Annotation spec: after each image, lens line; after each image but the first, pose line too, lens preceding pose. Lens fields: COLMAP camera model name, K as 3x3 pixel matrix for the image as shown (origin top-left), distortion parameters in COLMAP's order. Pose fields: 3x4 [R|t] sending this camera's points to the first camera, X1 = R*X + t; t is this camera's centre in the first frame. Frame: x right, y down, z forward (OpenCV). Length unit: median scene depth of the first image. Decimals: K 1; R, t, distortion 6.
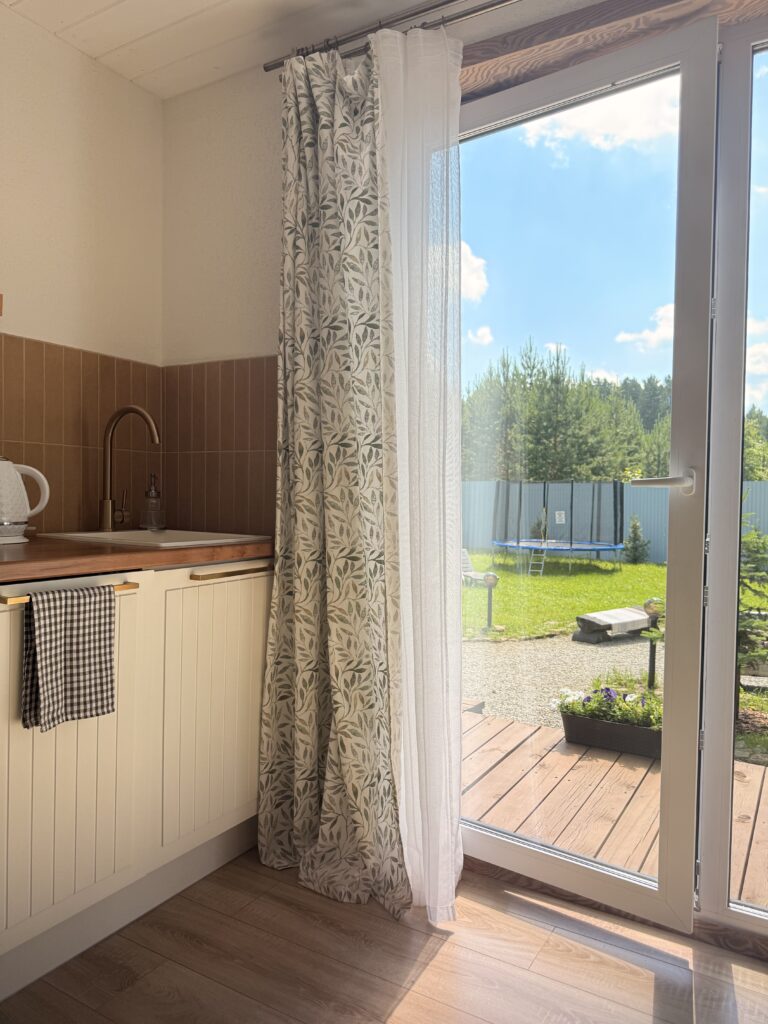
lens RADIAL K [[726.3, 0, 384.2], [0, 726.3, 507.3], [0, 0, 1]] dist [0.039649, -0.038000]
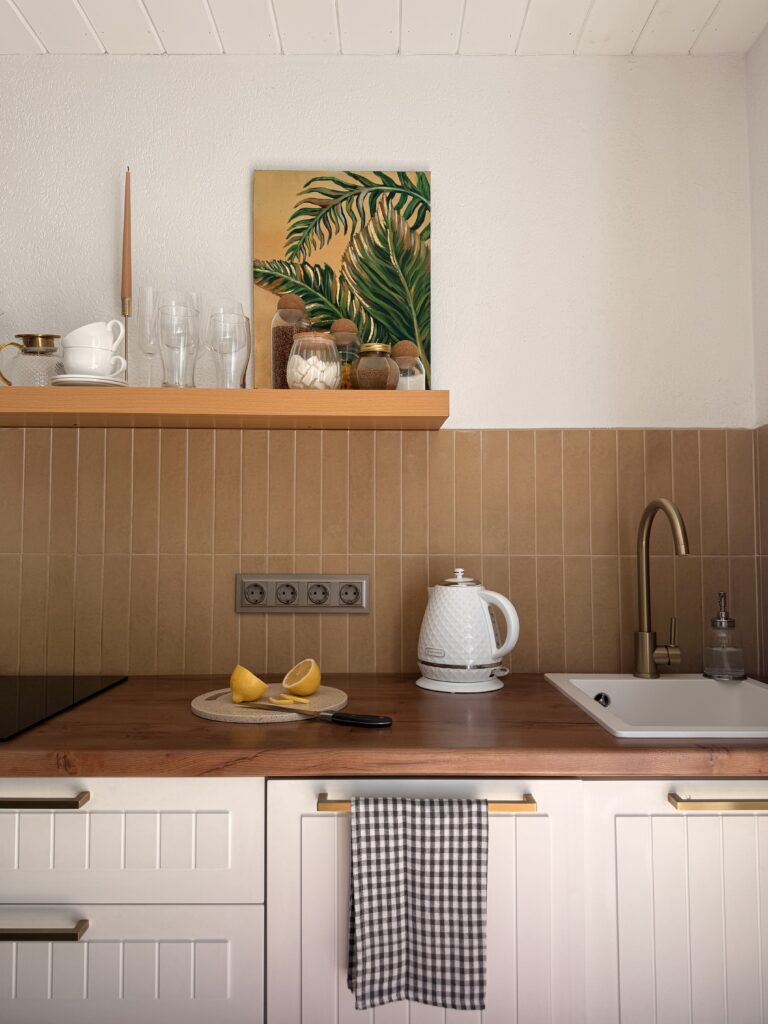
lens RADIAL K [[726.3, 0, 388.4], [0, 726.3, 511.8], [0, 0, 1]] dist [0.039649, -0.038000]
pose [[0.521667, -0.049900, -0.851689, 0.128292], [-0.013195, 0.997697, -0.066536, -0.091803], [0.853047, 0.045947, 0.519807, 0.495759]]
